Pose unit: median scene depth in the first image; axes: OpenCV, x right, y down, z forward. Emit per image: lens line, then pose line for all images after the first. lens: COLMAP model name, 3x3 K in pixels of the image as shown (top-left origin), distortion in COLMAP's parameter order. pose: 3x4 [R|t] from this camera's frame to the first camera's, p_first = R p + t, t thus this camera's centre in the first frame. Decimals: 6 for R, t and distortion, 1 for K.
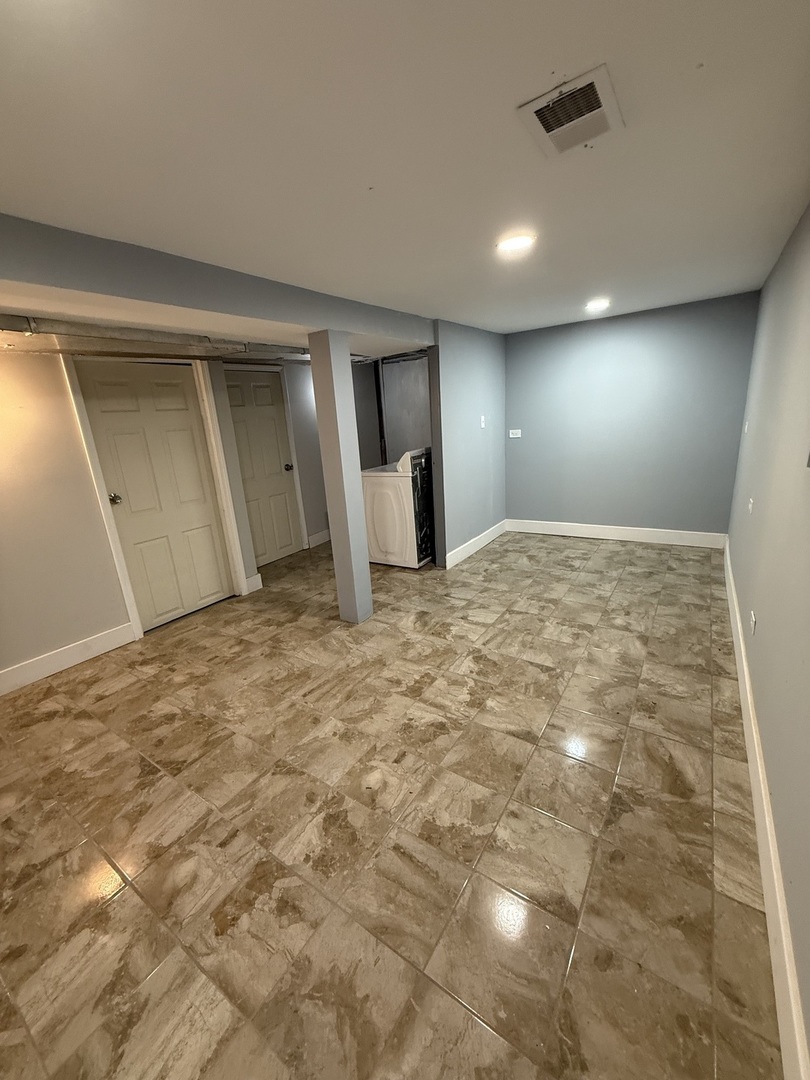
lens RADIAL K [[430.8, 0, 401.4], [0, 430.8, 535.1], [0, 0, 1]] dist [-0.001270, 0.000557]
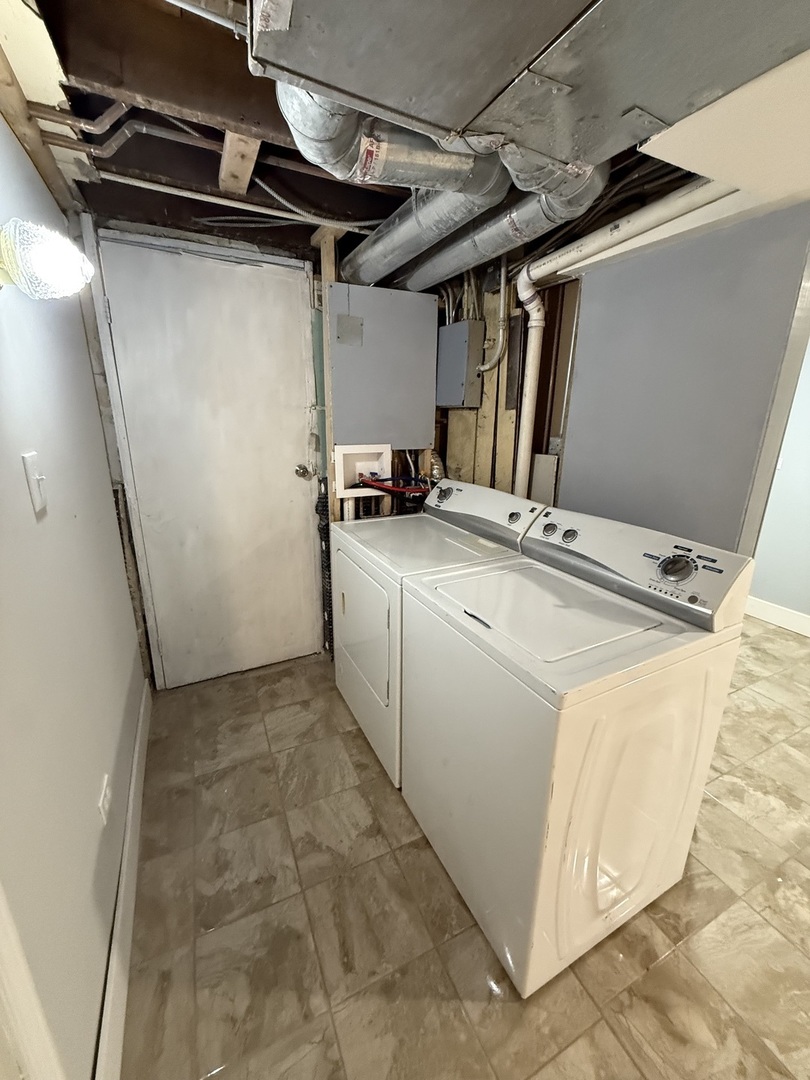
lens RADIAL K [[430.8, 0, 397.7], [0, 430.8, 534.7], [0, 0, 1]] dist [-0.001270, 0.000557]
pose [[0.508705, -0.159632, 0.846012, -0.546833], [0.187161, 0.979664, 0.072312, -0.433627], [-0.840351, 0.121555, 0.528237, 1.670561]]
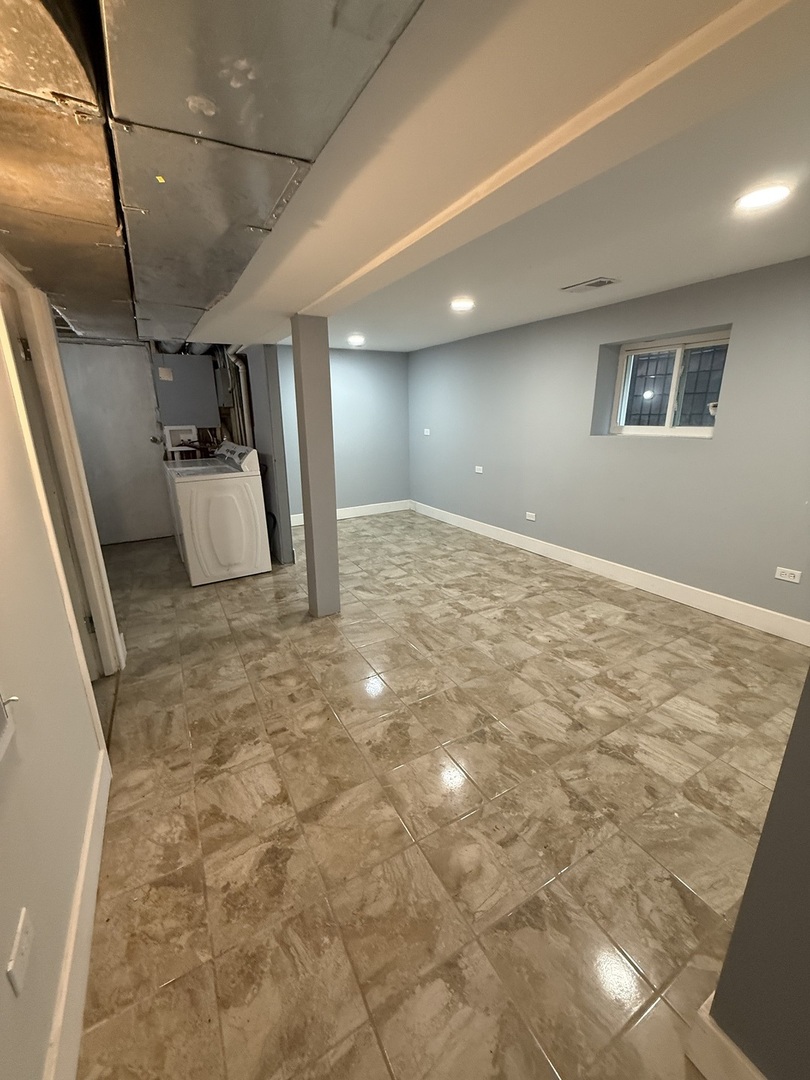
lens RADIAL K [[430.8, 0, 407.1], [0, 430.8, 535.8], [0, 0, 1]] dist [-0.001270, 0.000557]
pose [[0.436710, -0.181319, 0.881140, -1.138943], [0.224632, 0.970429, 0.088360, -0.025244], [-0.871106, 0.159345, 0.464526, 0.471874]]
